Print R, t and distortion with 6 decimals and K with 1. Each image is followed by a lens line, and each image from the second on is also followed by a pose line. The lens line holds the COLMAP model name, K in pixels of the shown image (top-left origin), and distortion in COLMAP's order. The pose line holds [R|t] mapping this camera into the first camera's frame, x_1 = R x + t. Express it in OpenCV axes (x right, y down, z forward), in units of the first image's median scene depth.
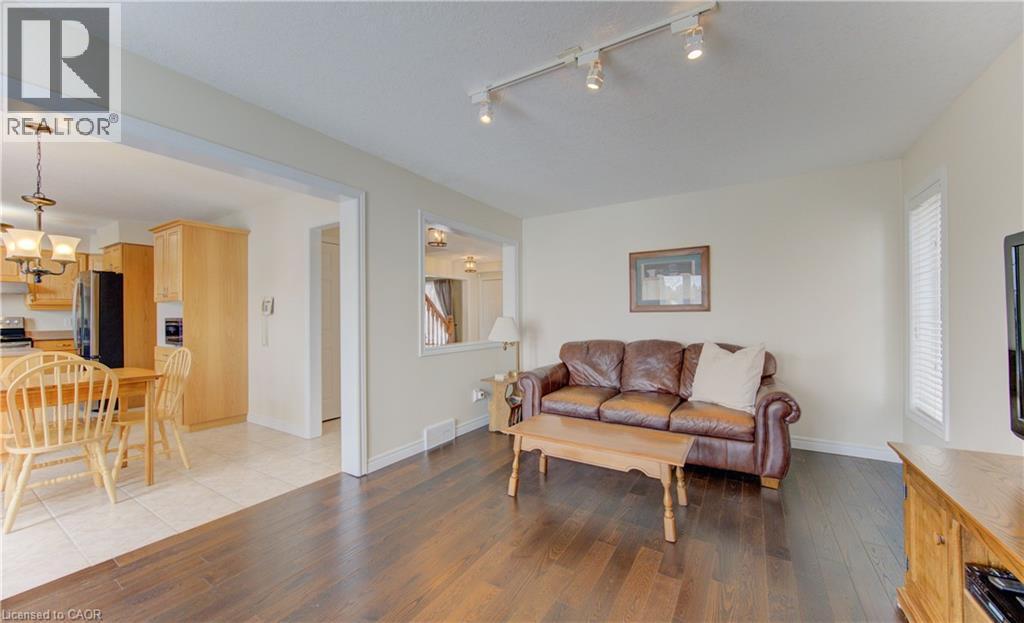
lens RADIAL K [[377.7, 0, 512.0], [0, 377.7, 311.5], [0, 0, 1]] dist [-0.000670, -0.000067]
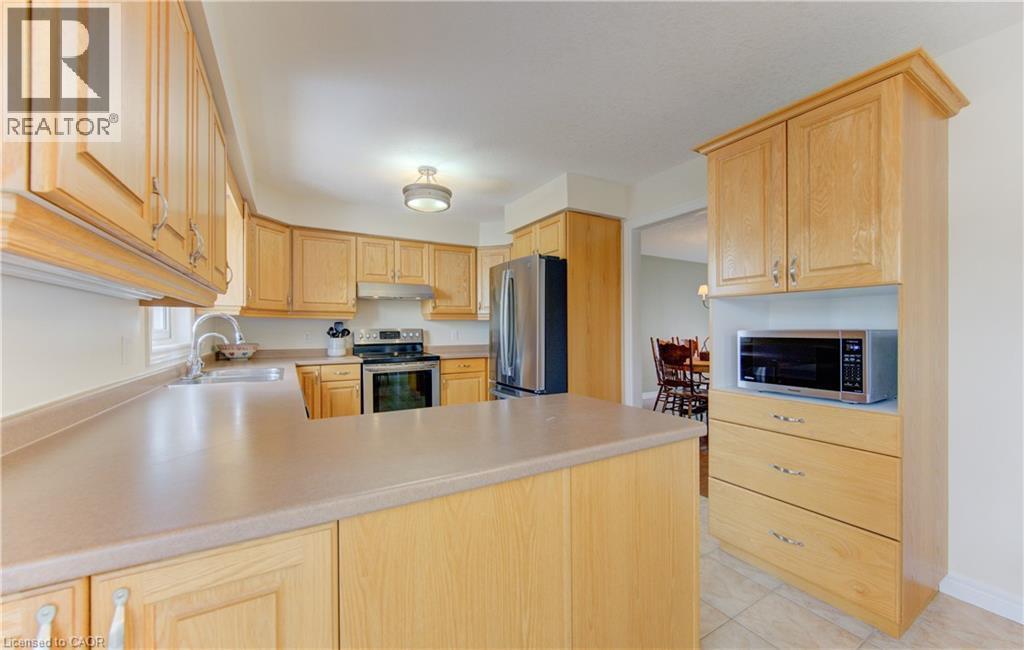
lens RADIAL K [[396.3, 0, 512.0], [0, 396.3, 325.0], [0, 0, 1]] dist [-0.000717, -0.000074]
pose [[0.882649, -0.005295, -0.470003, -0.736733], [0.004244, 0.999986, -0.003296, 0.010145], [0.470014, 0.000914, 0.882659, 0.344347]]
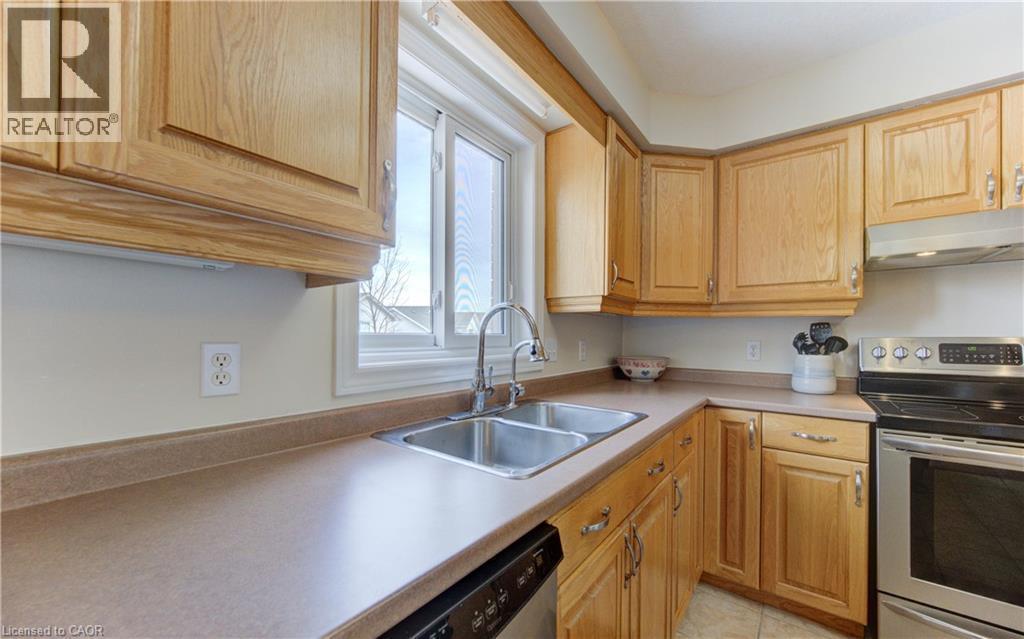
lens RADIAL K [[375.1, 0, 511.6], [0, 375.1, 337.4], [0, 0, 1]] dist [-0.000183, -0.000068]
pose [[-0.096563, 0.003410, -0.995321, -1.017500], [-0.002794, 0.999989, 0.003697, 0.014022], [0.995323, 0.003138, -0.096553, 0.613413]]
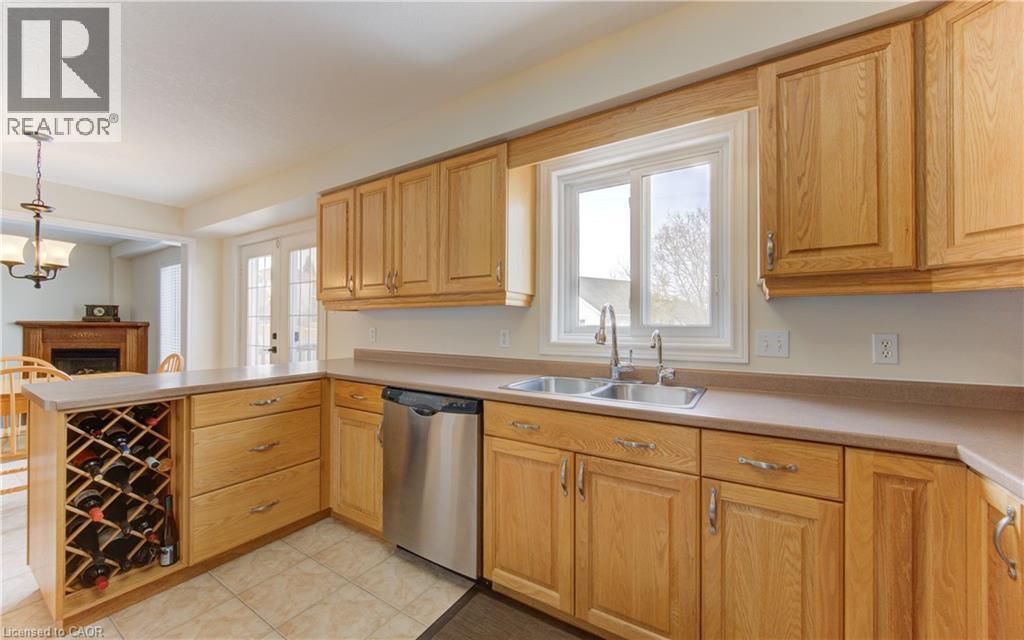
lens RADIAL K [[375.8, 0, 512.0], [0, 375.8, 320.0], [0, 0, 1]] dist [-0.002076, -0.000312]
pose [[-0.999998, 0.001854, 0.000466, -1.163165], [0.001846, 0.999863, -0.016449, 0.013188], [-0.000496, -0.016448, -0.999865, 0.922074]]
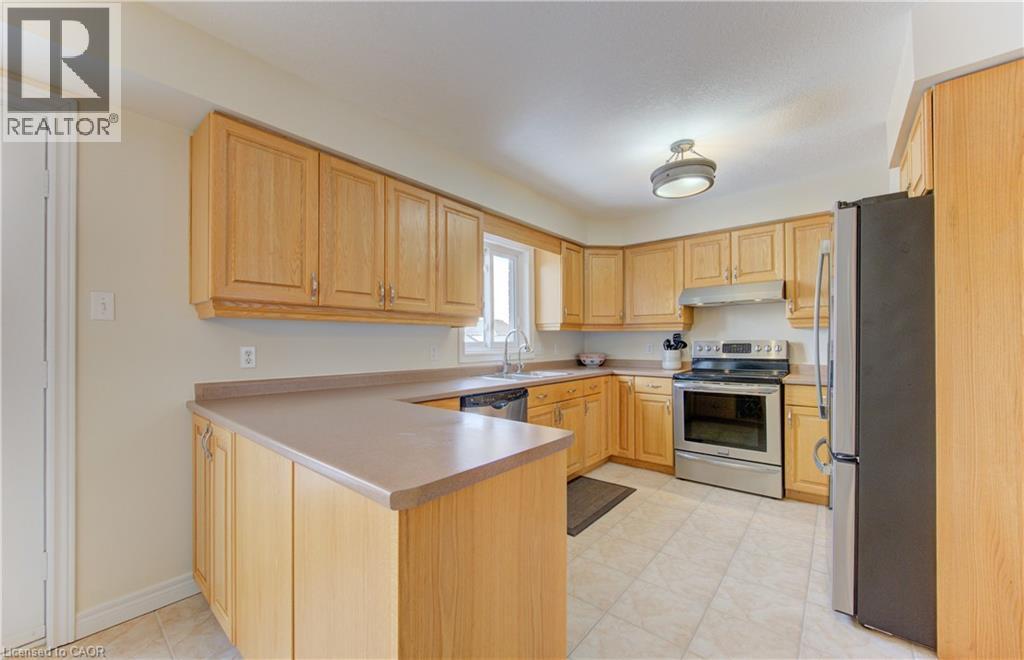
lens RADIAL K [[389.9, 0, 504.4], [0, 389.9, 341.1], [0, 0, 1]] dist [0.000625, 0.000023]
pose [[-0.147209, -0.001182, -0.989105, -0.630198], [0.009677, 0.999950, -0.002635, 0.013287], [0.989058, -0.009960, -0.147190, 0.661414]]
